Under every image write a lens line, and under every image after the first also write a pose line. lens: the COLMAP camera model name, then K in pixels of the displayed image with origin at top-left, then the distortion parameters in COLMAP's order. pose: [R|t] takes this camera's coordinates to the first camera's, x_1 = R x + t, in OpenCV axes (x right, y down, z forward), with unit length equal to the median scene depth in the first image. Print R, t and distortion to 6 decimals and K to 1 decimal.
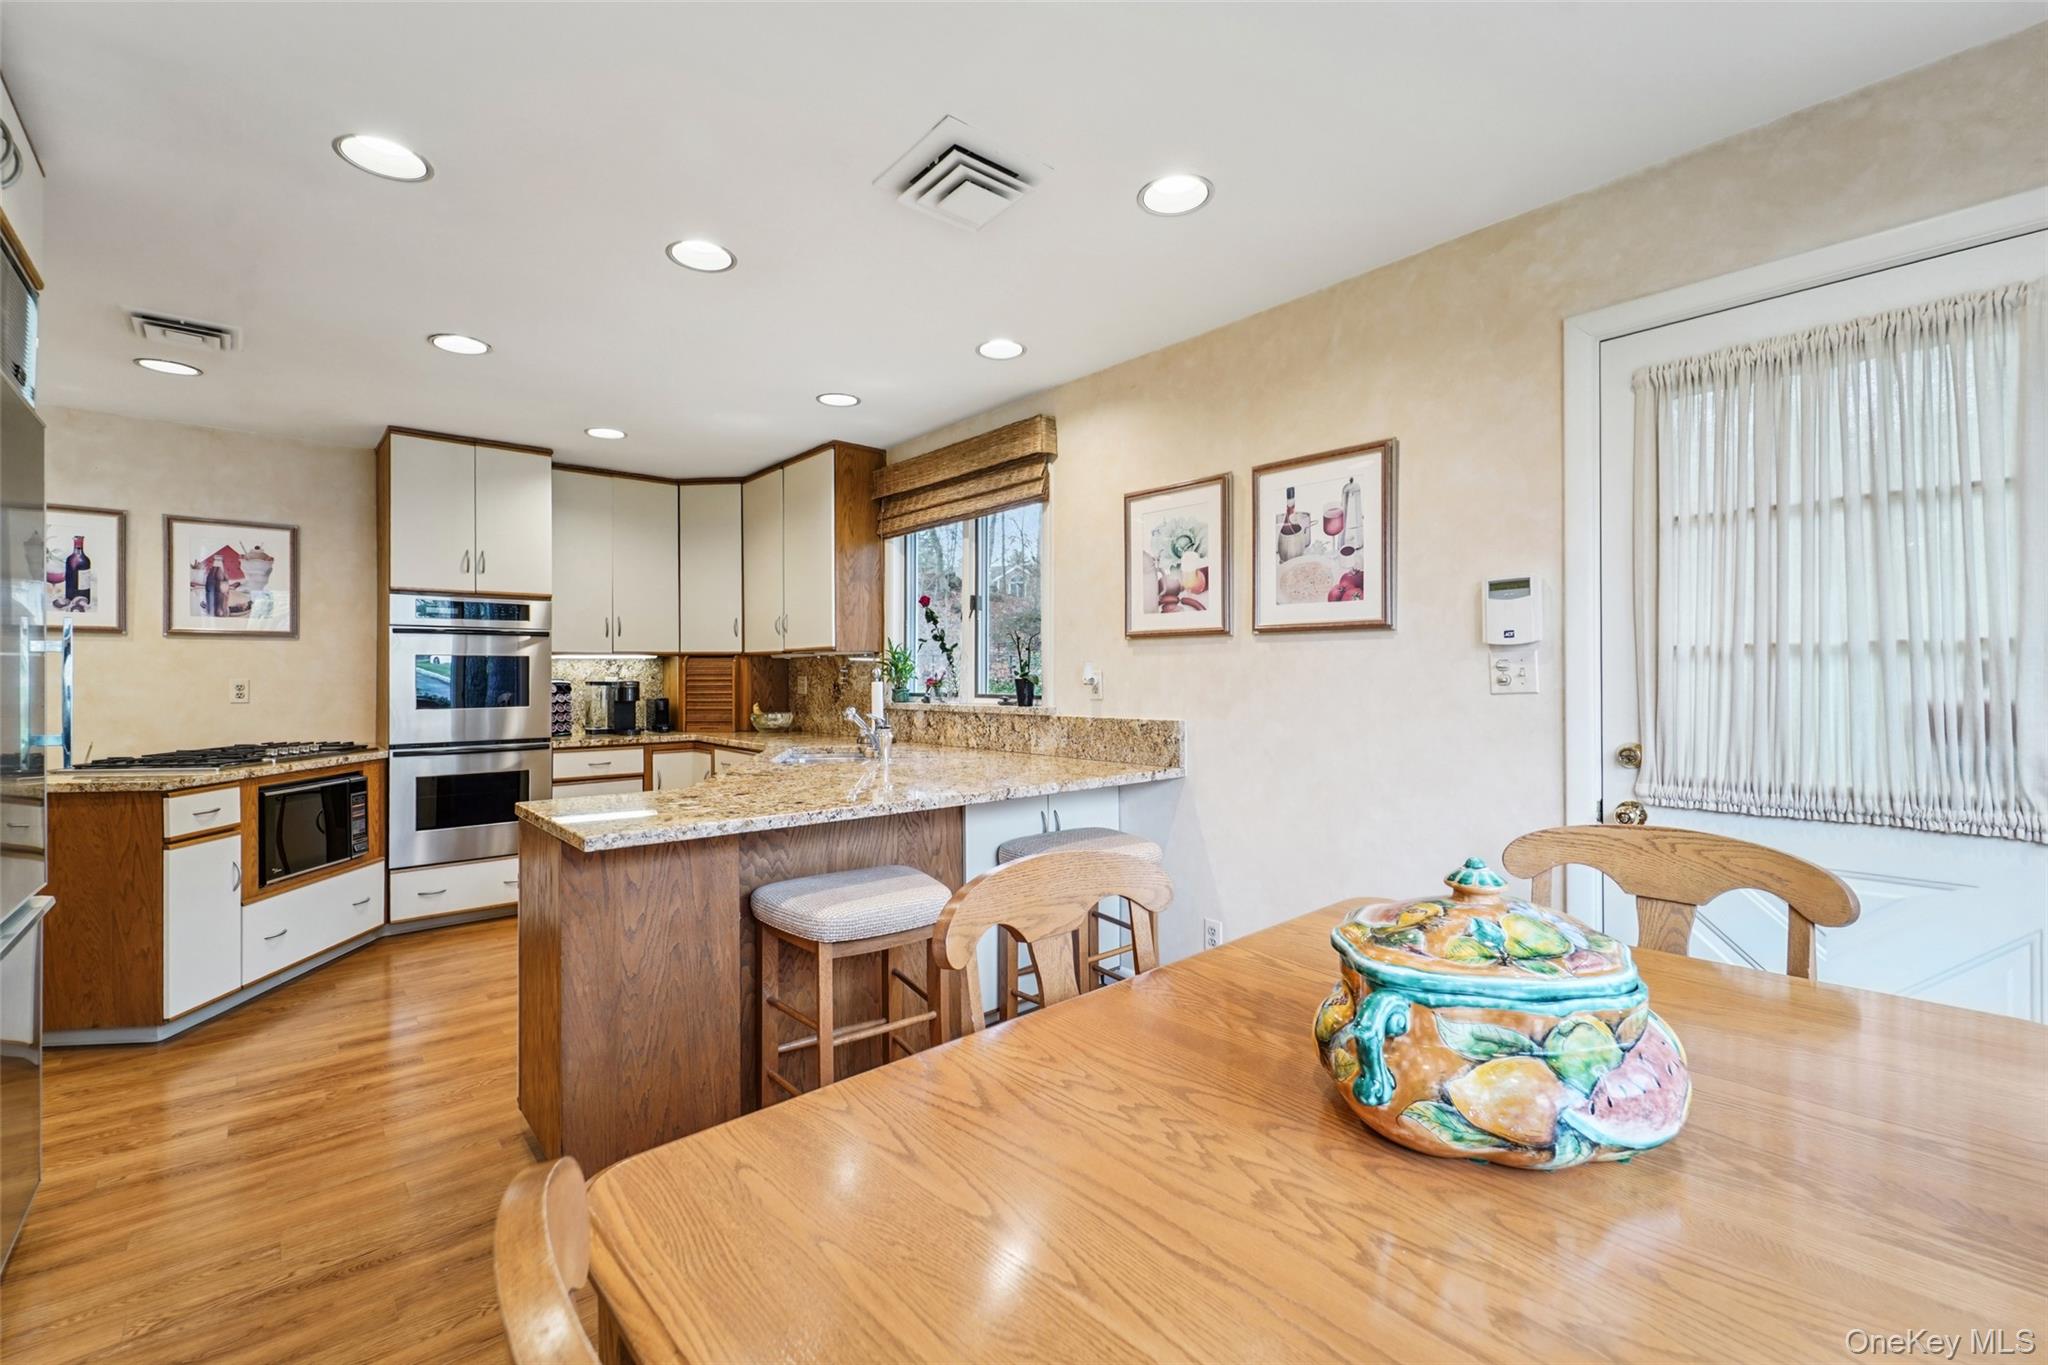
lens RADIAL K [[864.0, 0, 1022.9], [0, 864.0, 674.1], [0, 0, 1]] dist [-0.002463, -0.001175]
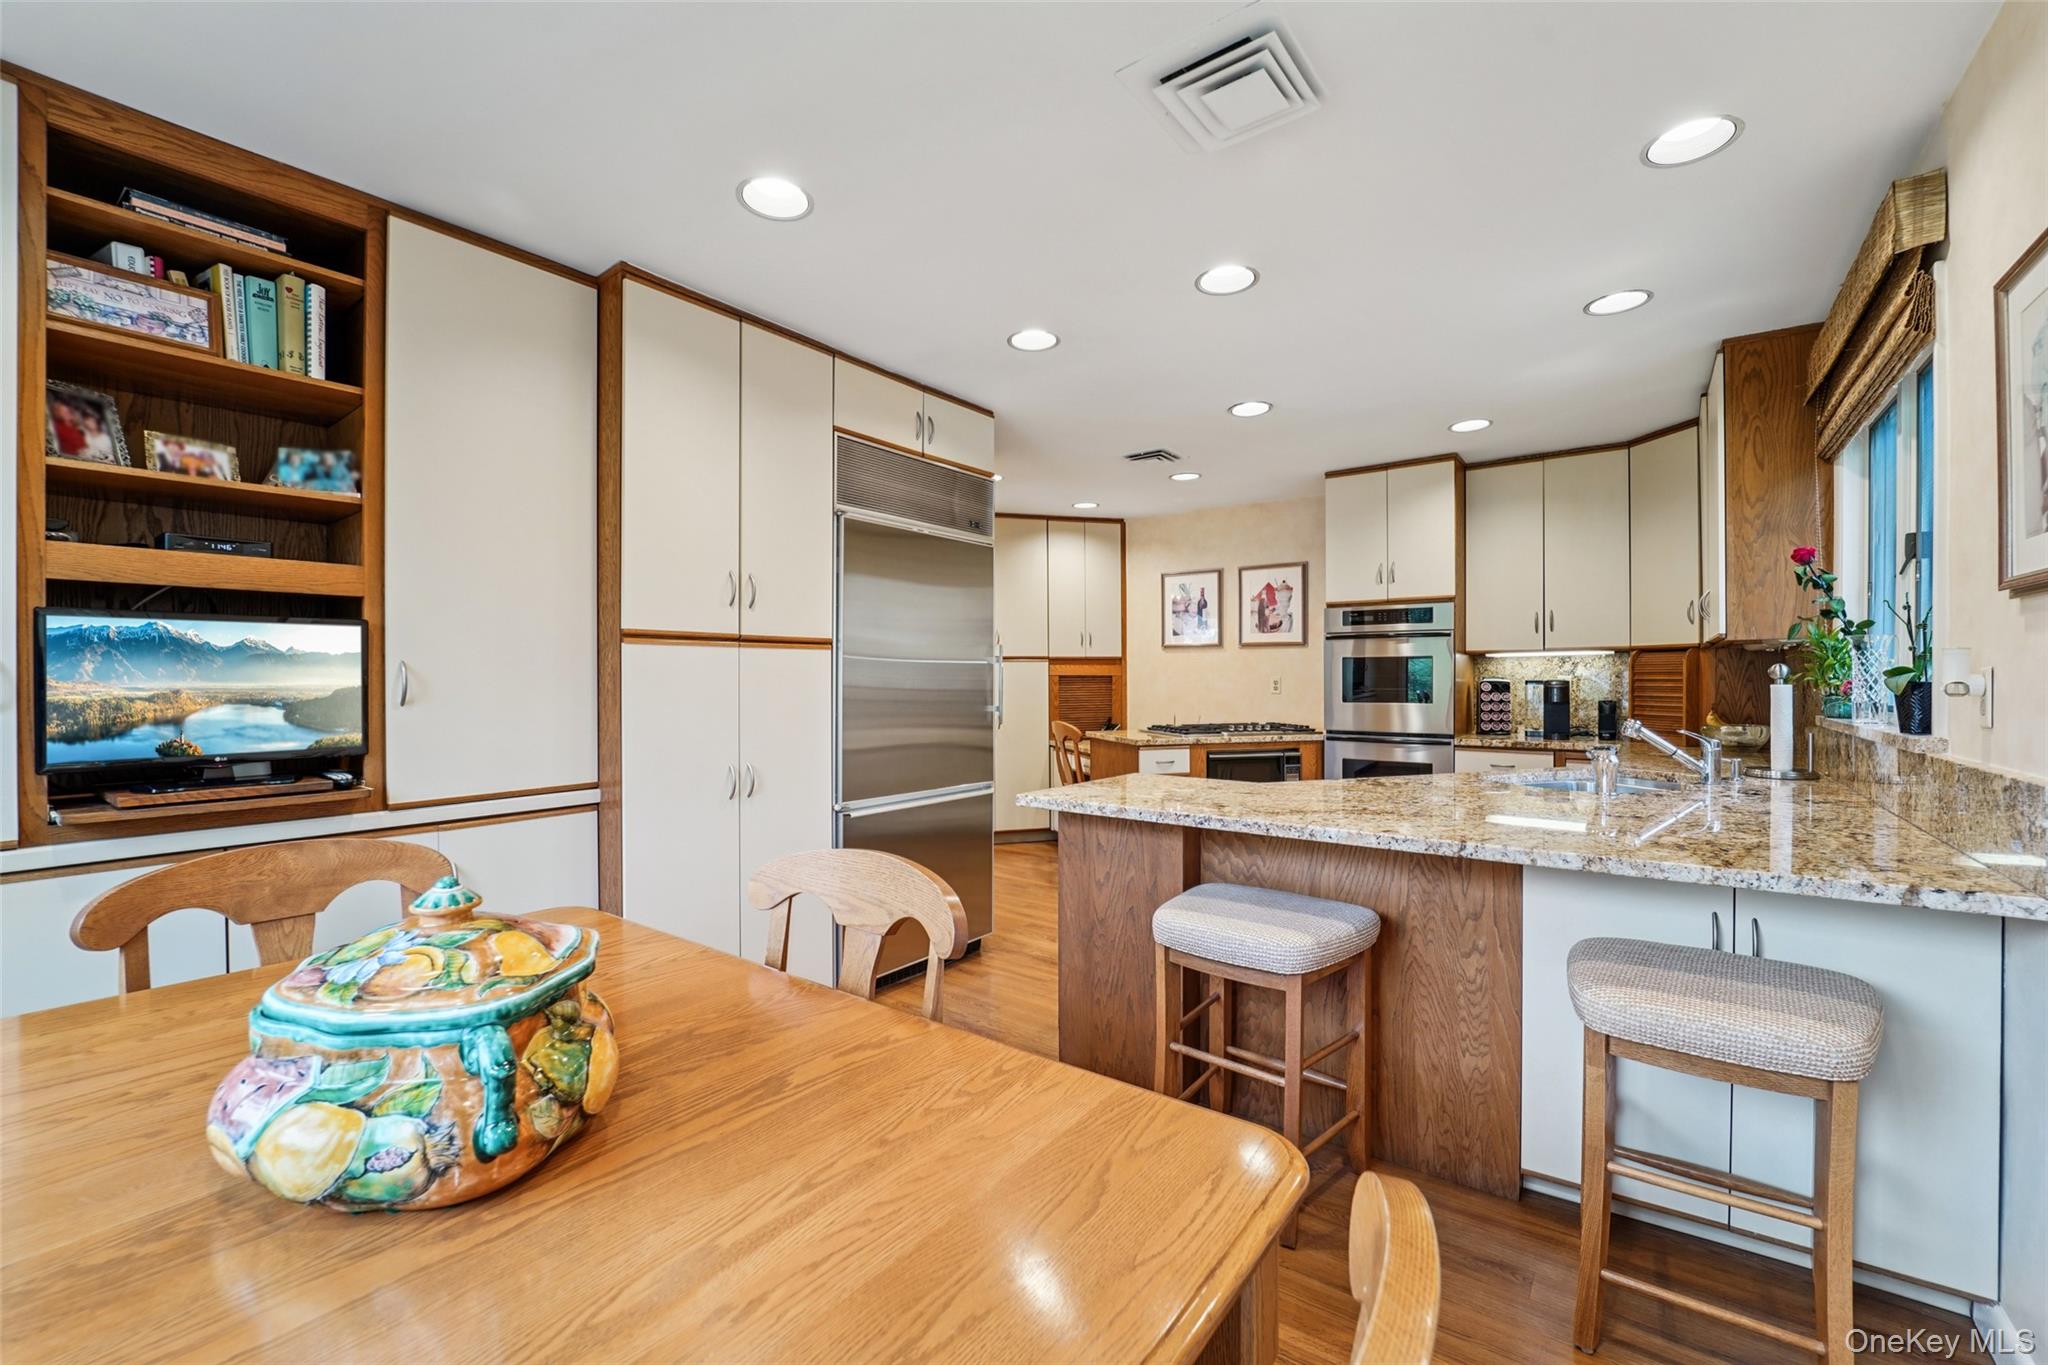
lens RADIAL K [[838.4, 0, 1024.0], [0, 838.4, 682.5], [0, 0, 1]] dist [-0.019366, -0.000092]
pose [[0.196212, 0.011437, -0.980495, 0.361700], [0.003005, 0.999920, 0.012265, -0.002568], [0.980557, -0.005353, 0.196162, 0.339657]]
